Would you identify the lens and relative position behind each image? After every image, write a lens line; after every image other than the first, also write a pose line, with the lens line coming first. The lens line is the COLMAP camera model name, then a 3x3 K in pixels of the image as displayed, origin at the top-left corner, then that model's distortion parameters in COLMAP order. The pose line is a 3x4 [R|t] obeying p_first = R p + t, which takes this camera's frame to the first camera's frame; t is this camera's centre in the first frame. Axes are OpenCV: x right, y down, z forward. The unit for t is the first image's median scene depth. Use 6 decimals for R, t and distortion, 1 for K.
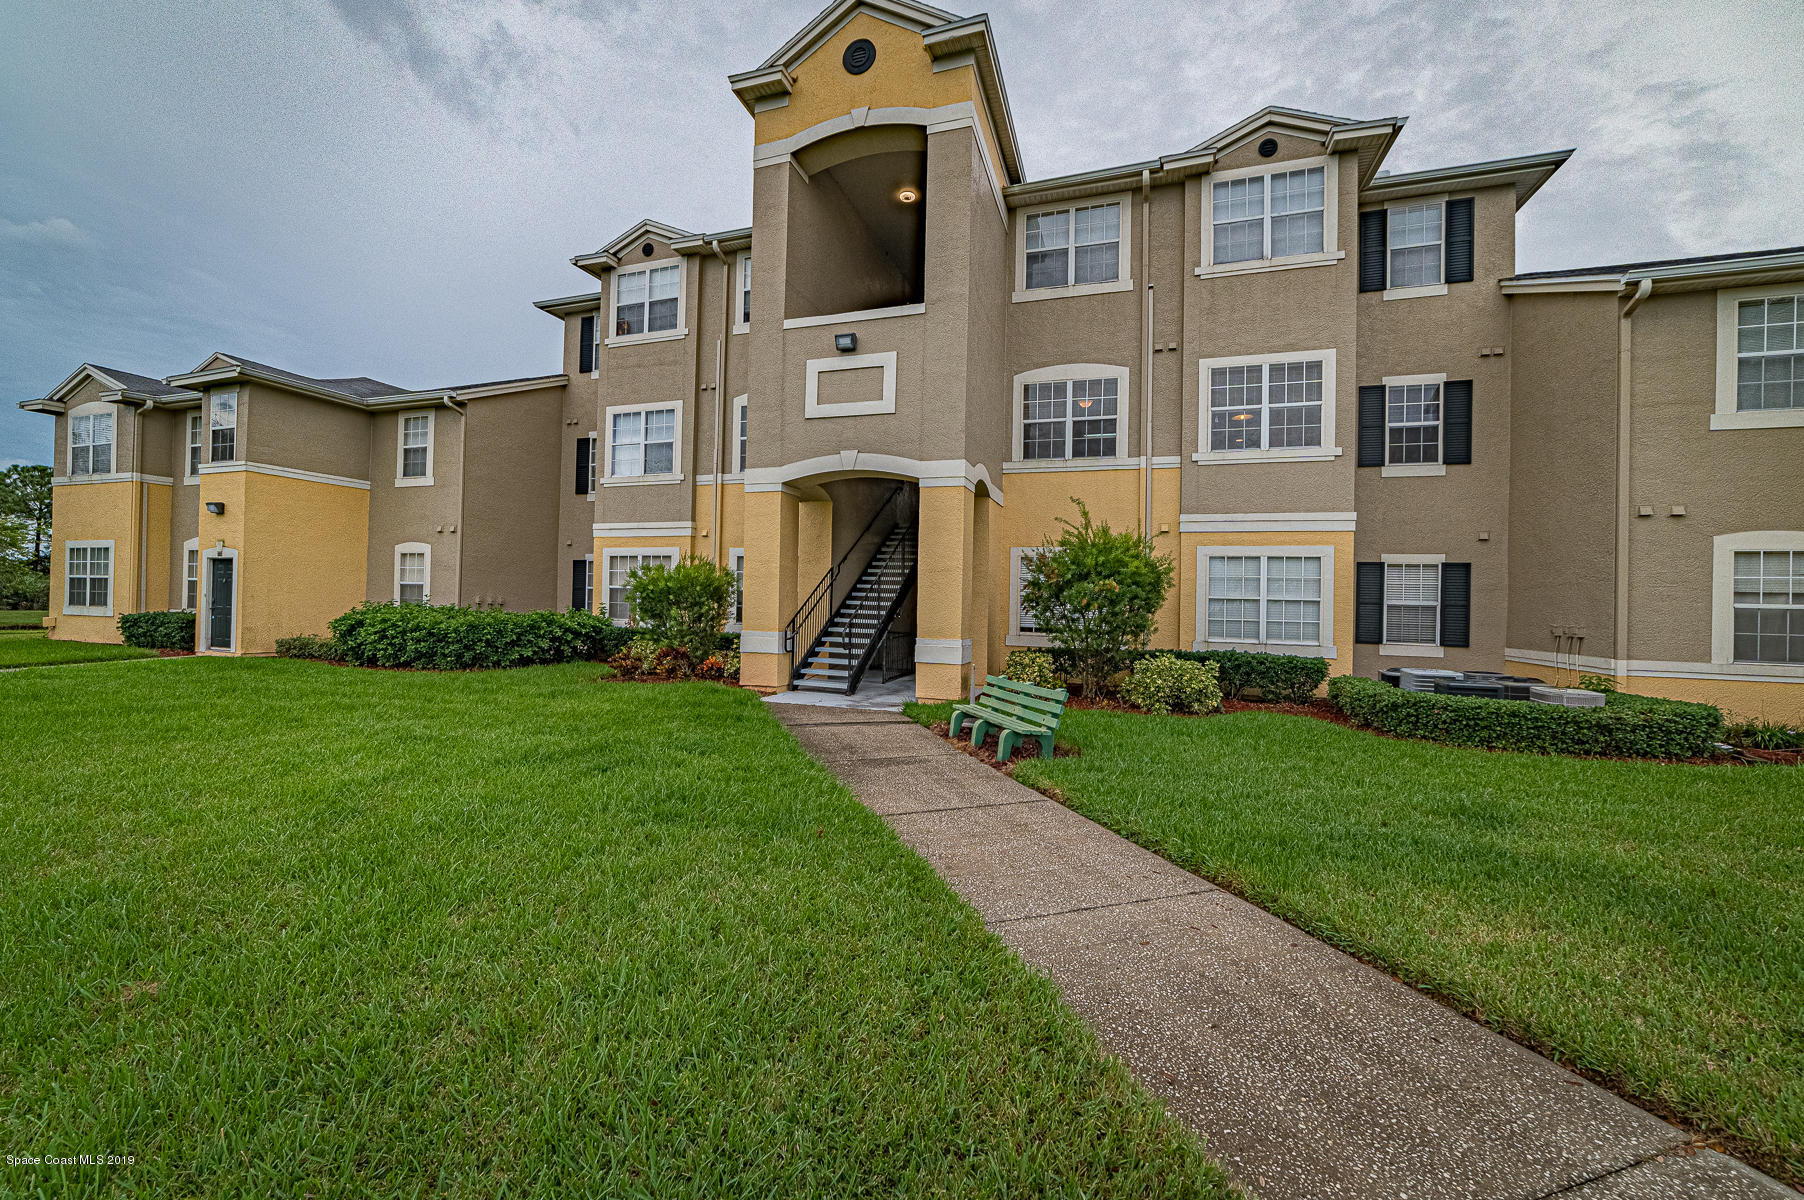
lens RADIAL K [[708.2, 0, 907.0], [0, 708.2, 596.4], [0, 0, 1]] dist [-0.015101, 0.005420]
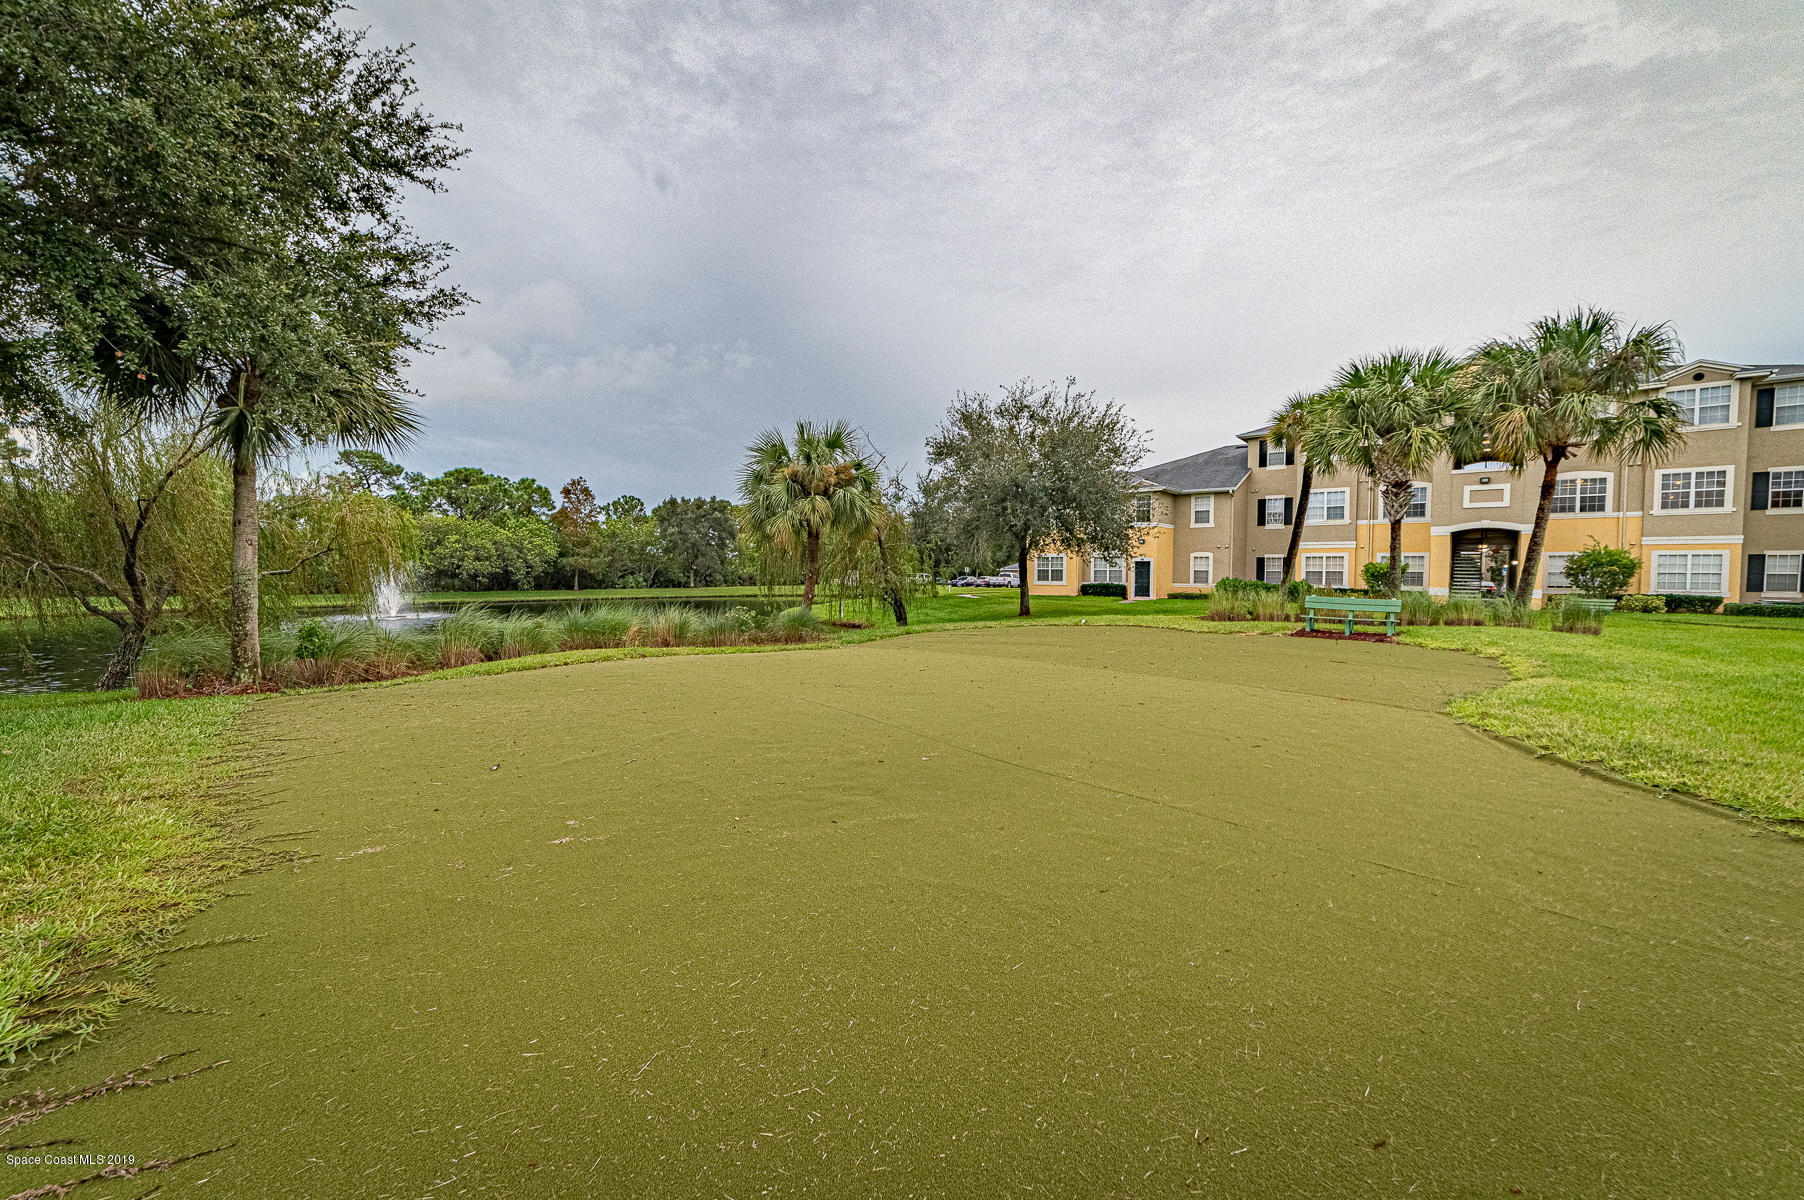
lens RADIAL K [[708.2, 0, 893.4], [0, 708.2, 599.4], [0, 0, 1]] dist [-0.015101, 0.005420]
pose [[0.928328, 0.000592, -0.371762, -1.015871], [0.015678, 0.999047, 0.040742, -0.040478], [0.371432, -0.043651, 0.927434, -2.012316]]
